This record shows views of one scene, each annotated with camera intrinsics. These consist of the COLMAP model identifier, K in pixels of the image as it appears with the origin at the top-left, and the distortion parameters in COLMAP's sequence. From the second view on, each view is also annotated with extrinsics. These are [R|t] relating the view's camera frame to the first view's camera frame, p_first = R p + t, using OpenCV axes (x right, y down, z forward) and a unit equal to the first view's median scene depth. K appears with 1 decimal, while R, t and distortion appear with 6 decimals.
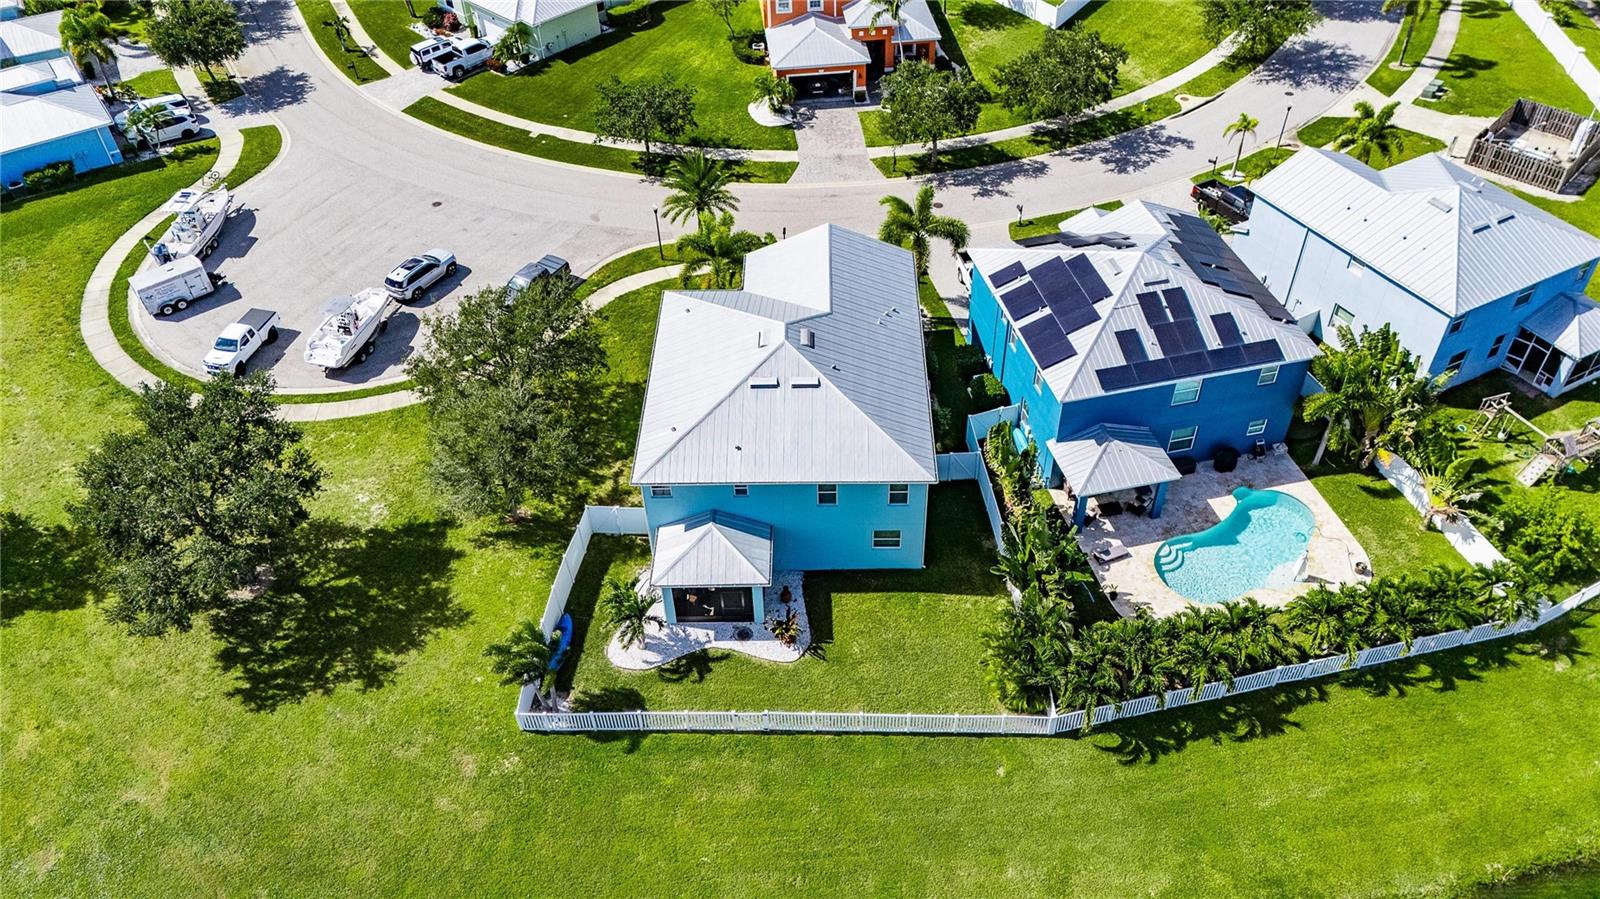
lens RADIAL K [[1175.8, 0, 800.0], [0, 1175.8, 449.5], [0, 0, 1]] dist [0.055361, -0.043097]
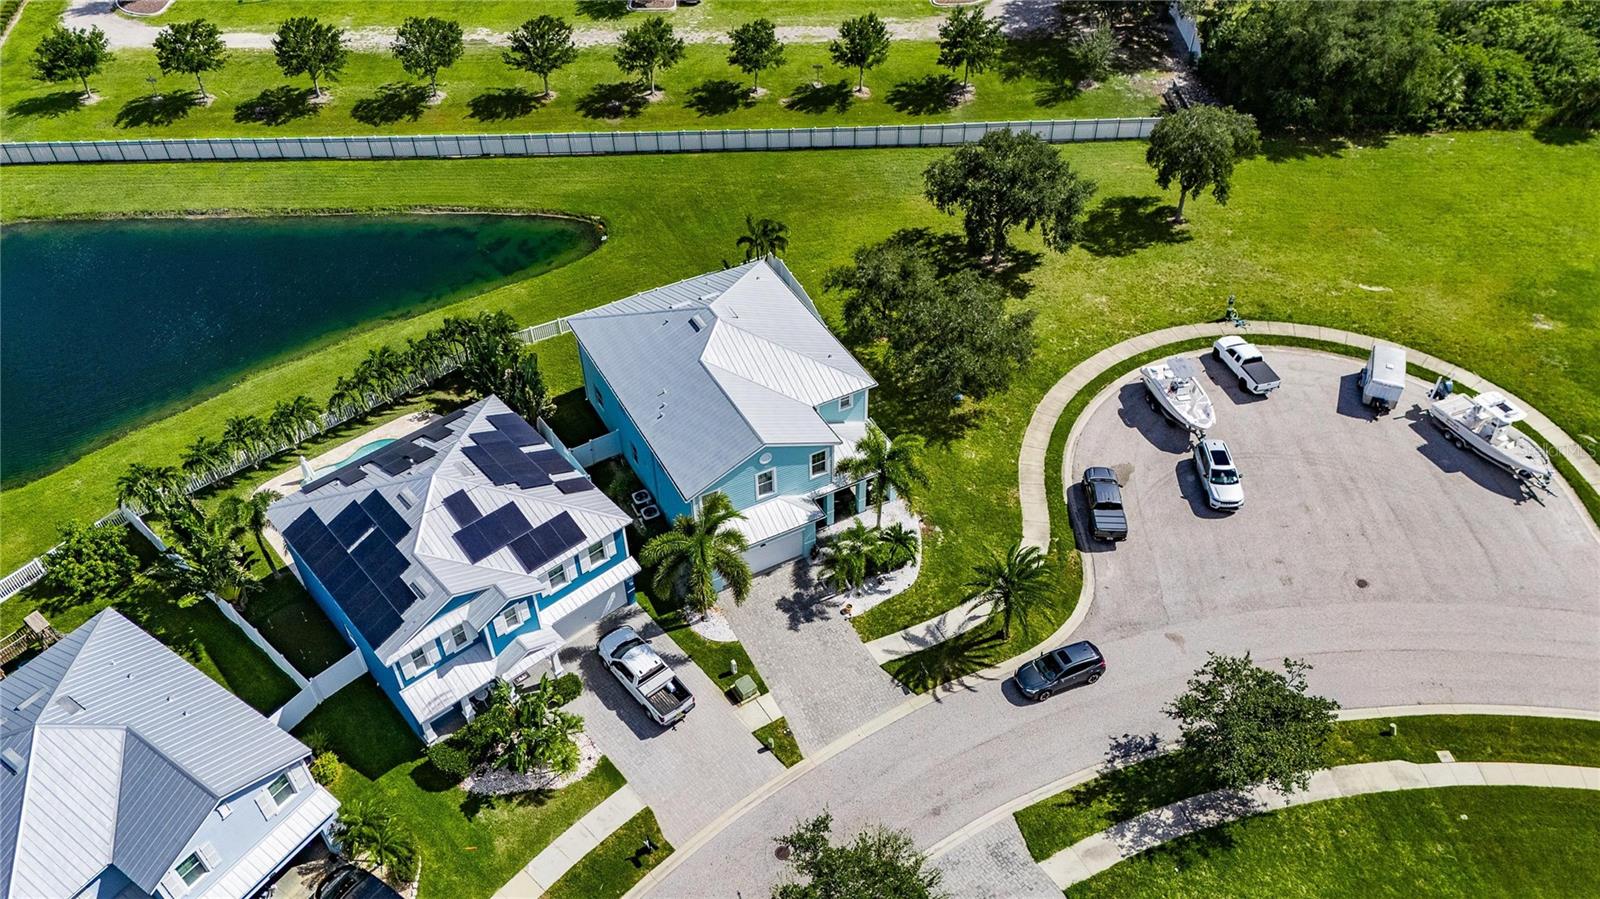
lens RADIAL K [[1176.5, 0, 800.0], [0, 1176.5, 449.5], [0, 0, 1]] dist [0.084609, -0.099298]
pose [[-0.876308, 0.352089, -0.328814, 0.291245], [-0.297993, 0.140137, 0.944226, -1.018610], [0.378530, 0.925416, -0.017883, 0.952352]]
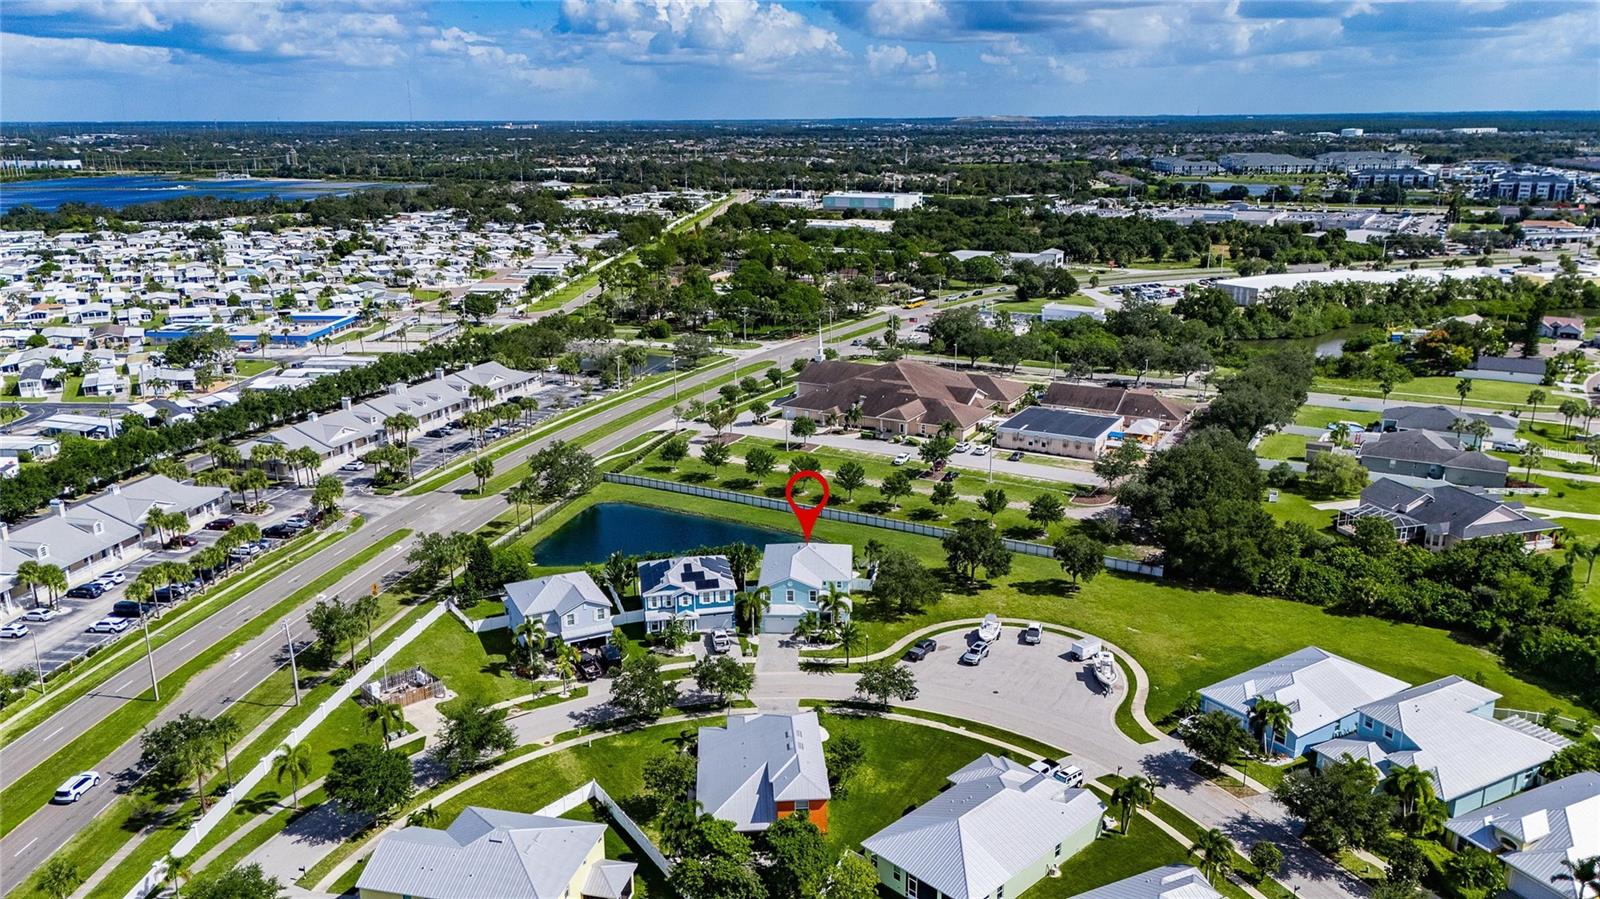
lens RADIAL K [[1164.7, 0, 800.0], [0, 1164.7, 449.5], [0, 0, 1]] dist [0.167928, -0.410793]
pose [[-0.998986, 0.023643, 0.038309, -0.097458], [0.045017, 0.522063, 0.851718, -2.377431], [0.000137, 0.852579, -0.522598, 1.963382]]
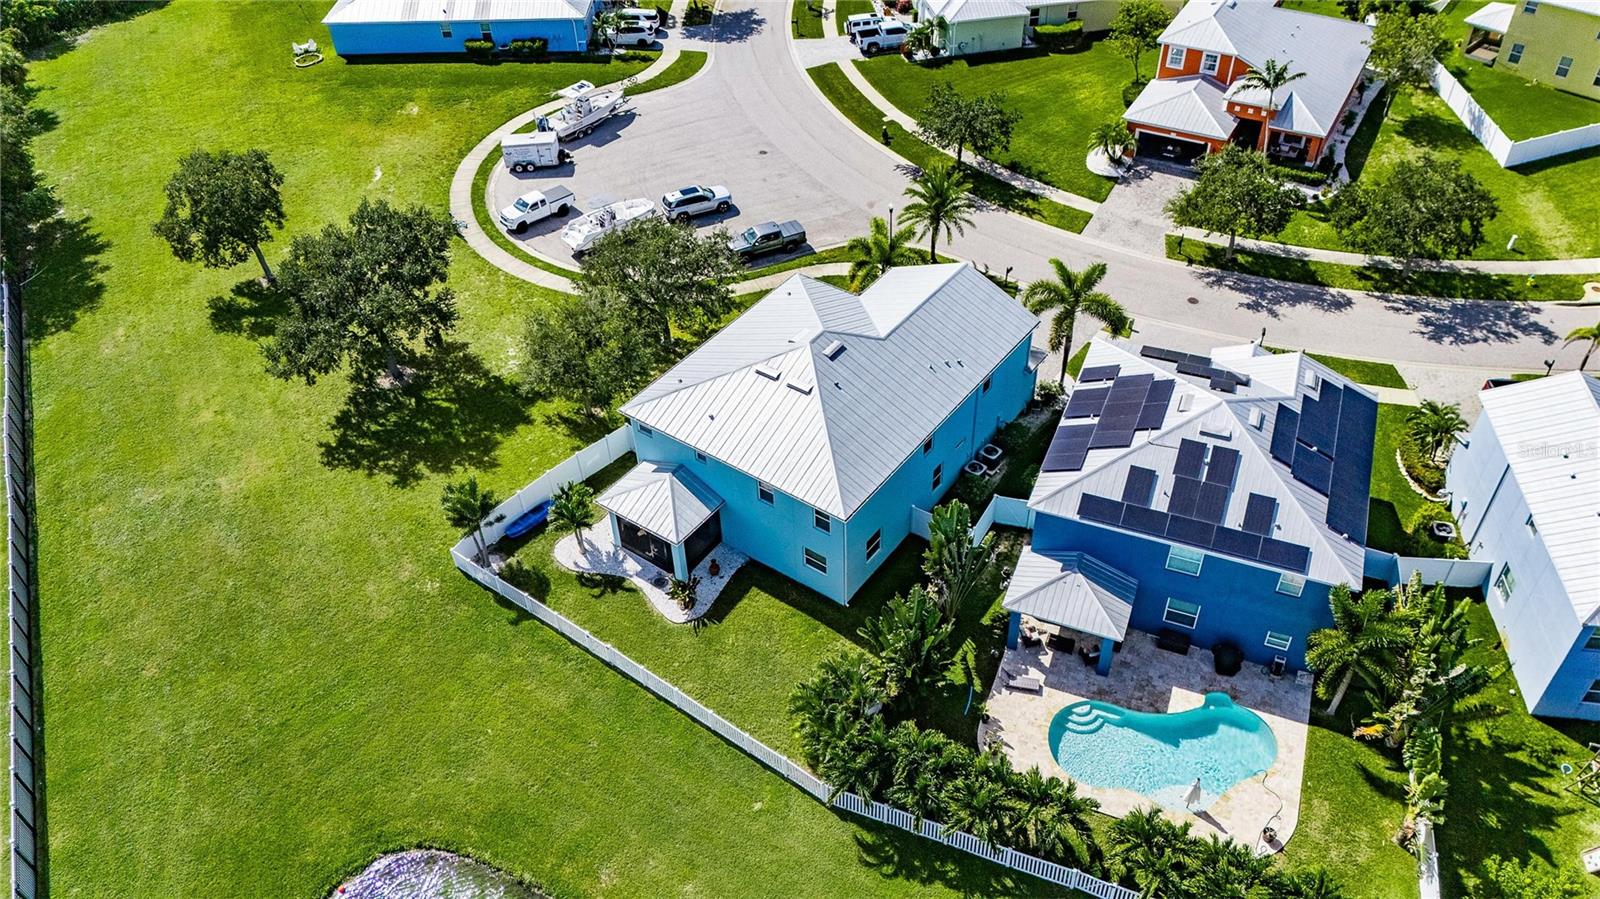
lens RADIAL K [[1175.8, 0, 800.0], [0, 1175.8, 449.5], [0, 0, 1]] dist [0.055361, -0.043097]
pose [[0.814427, 0.385708, -0.433518, 0.367801], [-0.387675, 0.917578, 0.088081, -0.075577], [0.431761, 0.096328, 0.896830, 0.064807]]
